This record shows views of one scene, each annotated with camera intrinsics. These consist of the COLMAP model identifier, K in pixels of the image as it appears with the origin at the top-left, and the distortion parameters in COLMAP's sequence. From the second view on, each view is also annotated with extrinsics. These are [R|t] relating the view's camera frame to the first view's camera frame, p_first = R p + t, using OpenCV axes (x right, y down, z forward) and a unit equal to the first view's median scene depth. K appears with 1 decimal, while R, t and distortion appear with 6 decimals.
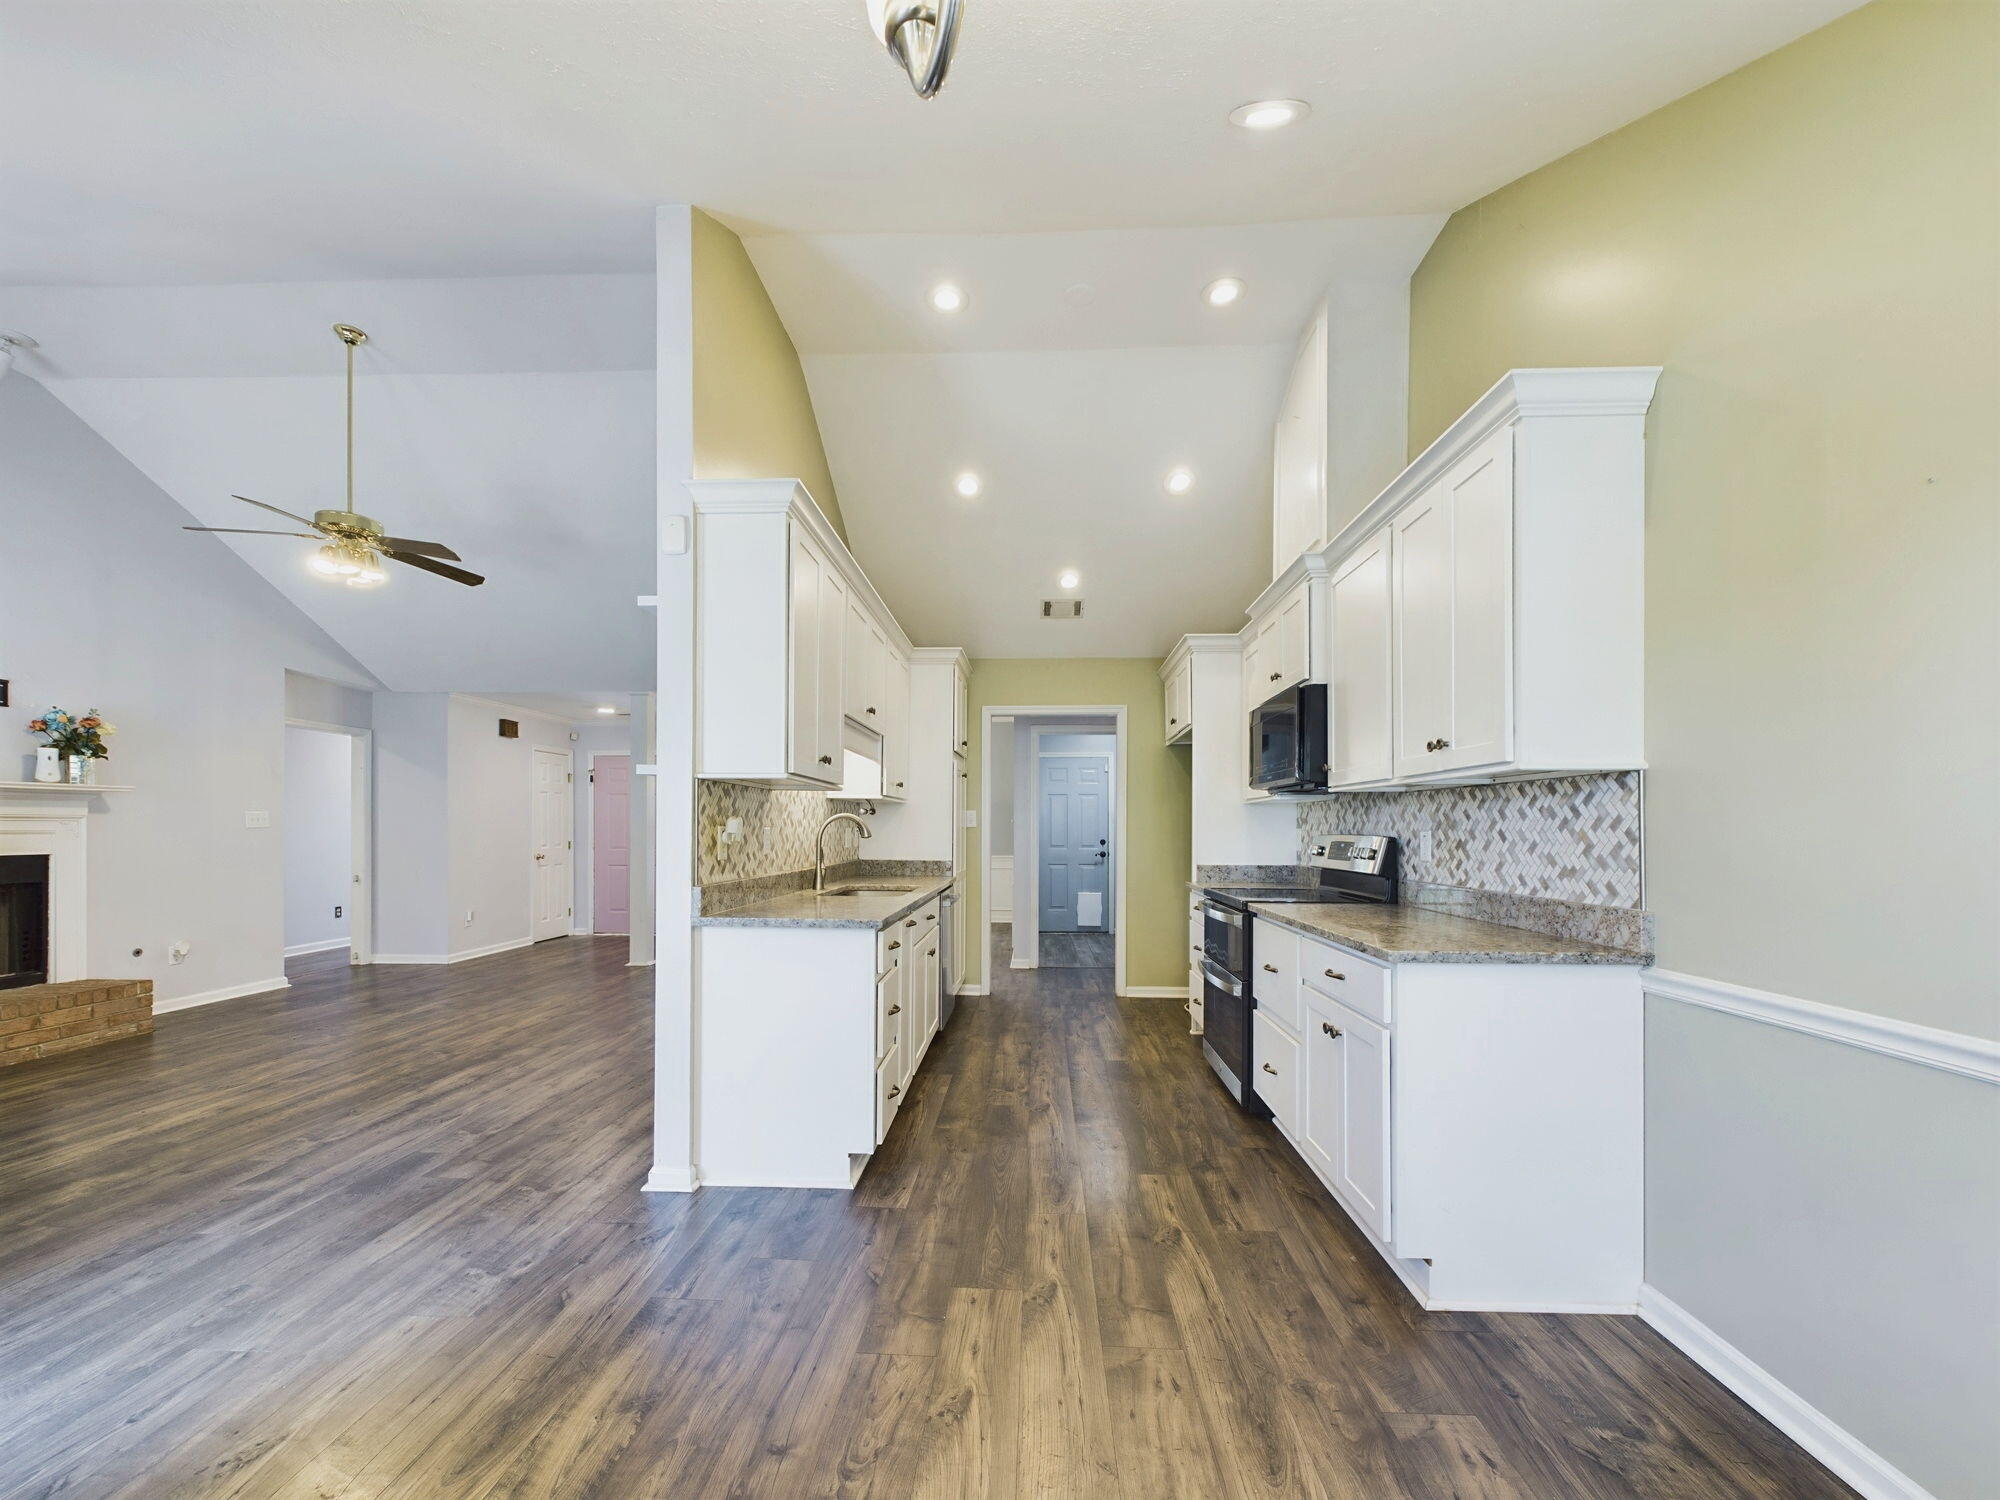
lens RADIAL K [[807.7, 0, 1003.0], [0, 807.7, 806.3], [0, 0, 1]] dist [-0.003975, 0.000069]
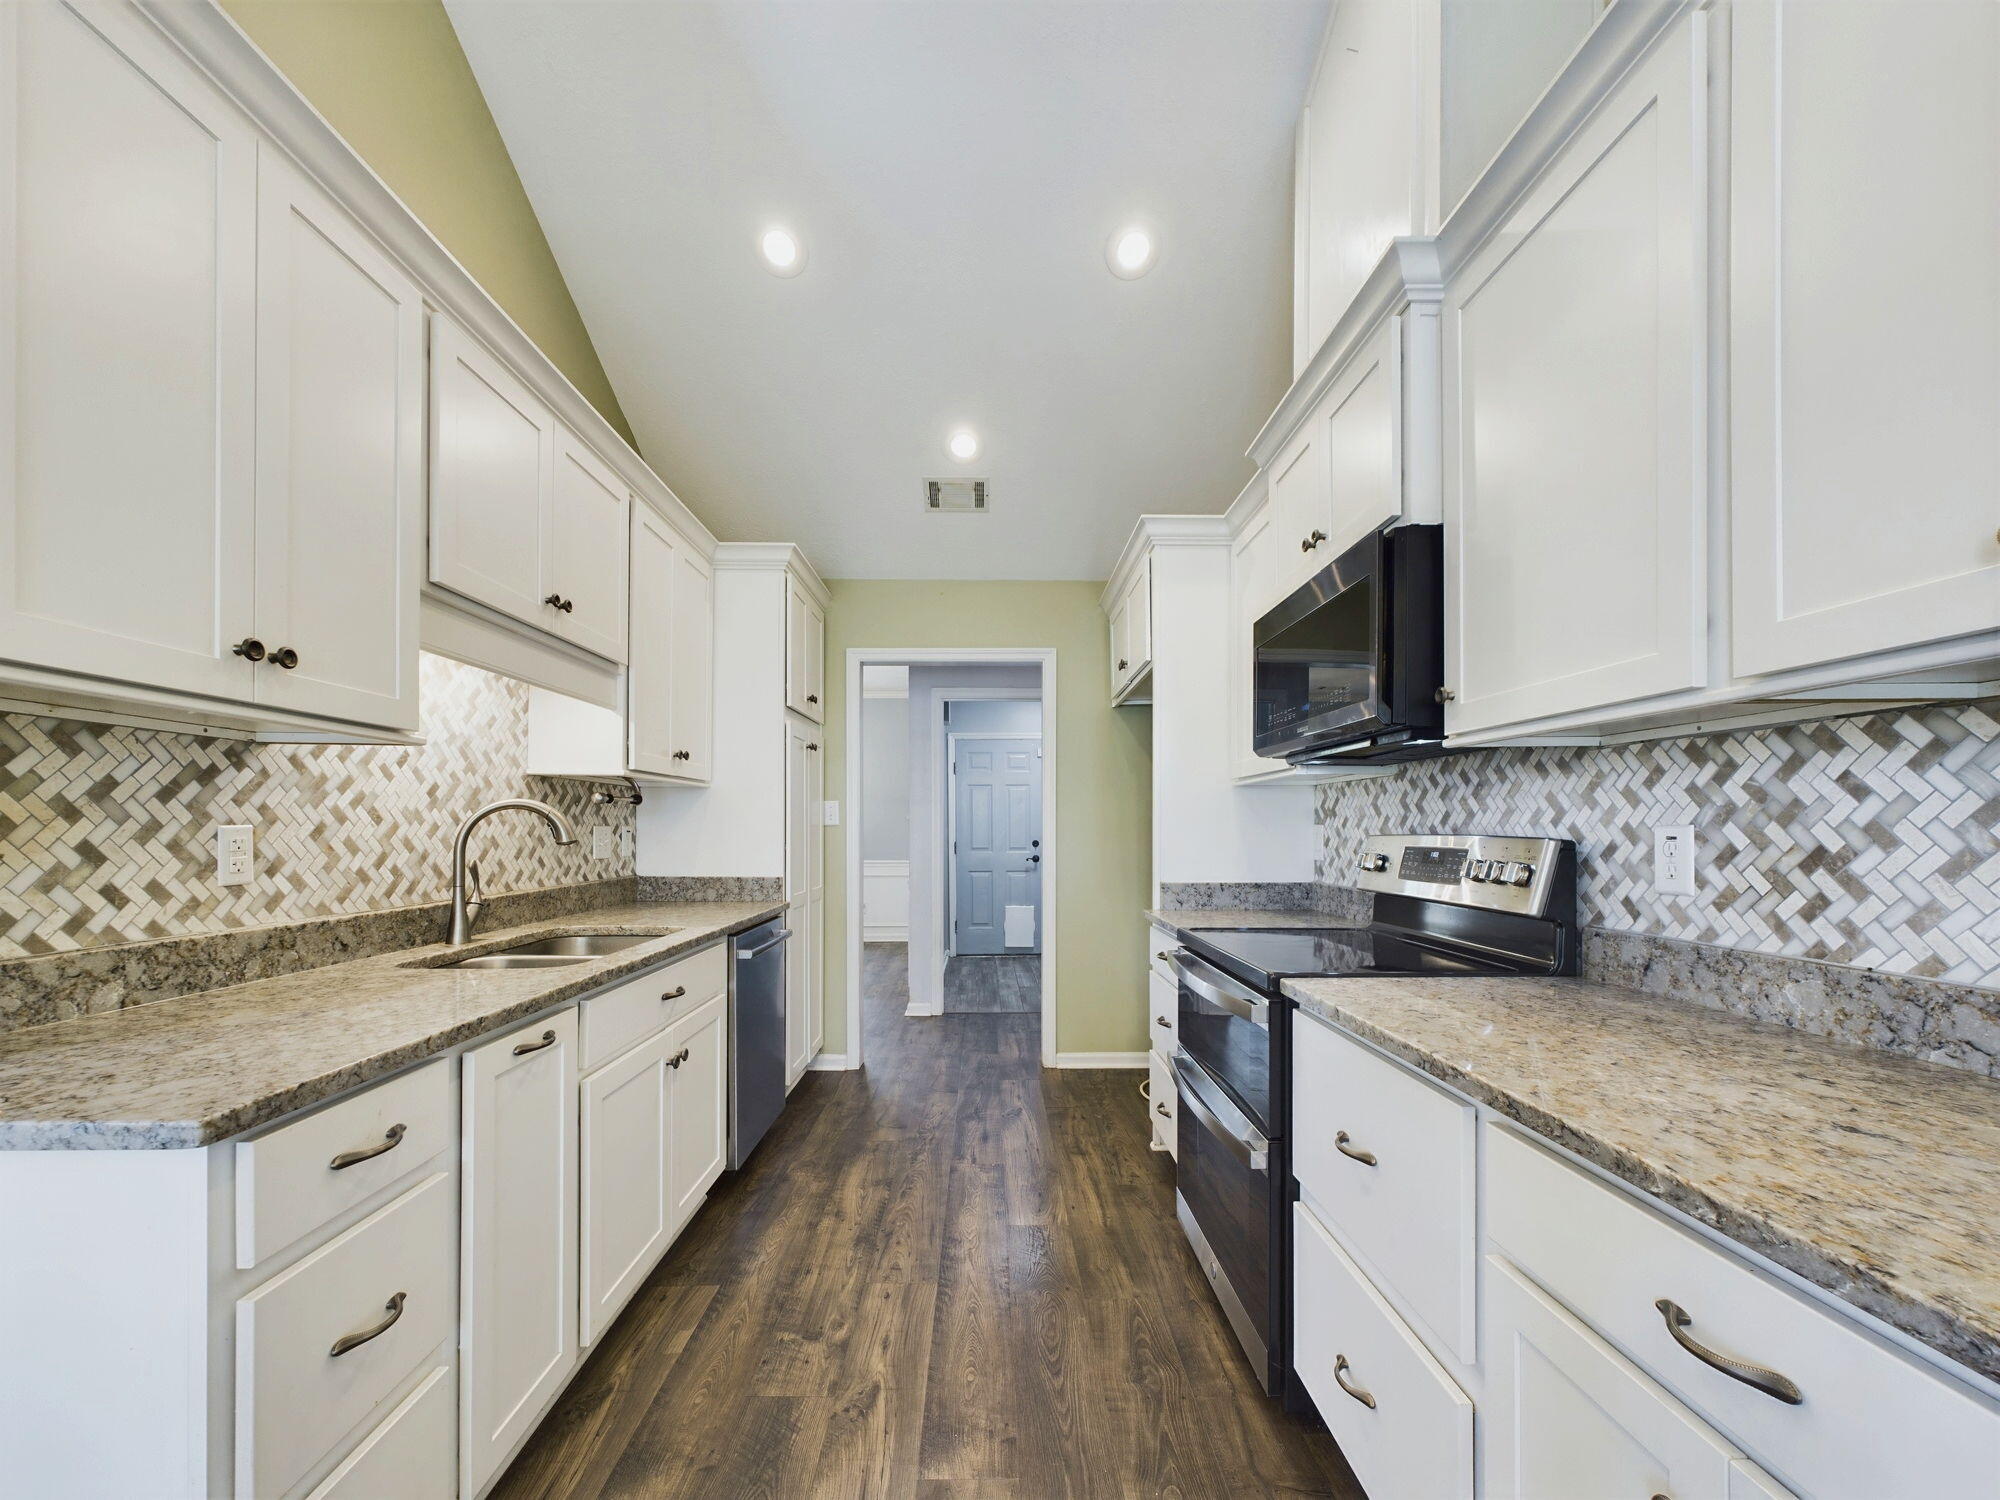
lens RADIAL K [[807.7, 0, 999.7], [0, 807.7, 801.2], [0, 0, 1]] dist [-0.003975, 0.000069]
pose [[0.998188, -0.001355, 0.060155, 0.073393], [0.001710, 0.999981, -0.005838, 0.011518], [-0.060146, 0.005930, 0.998172, 0.361528]]
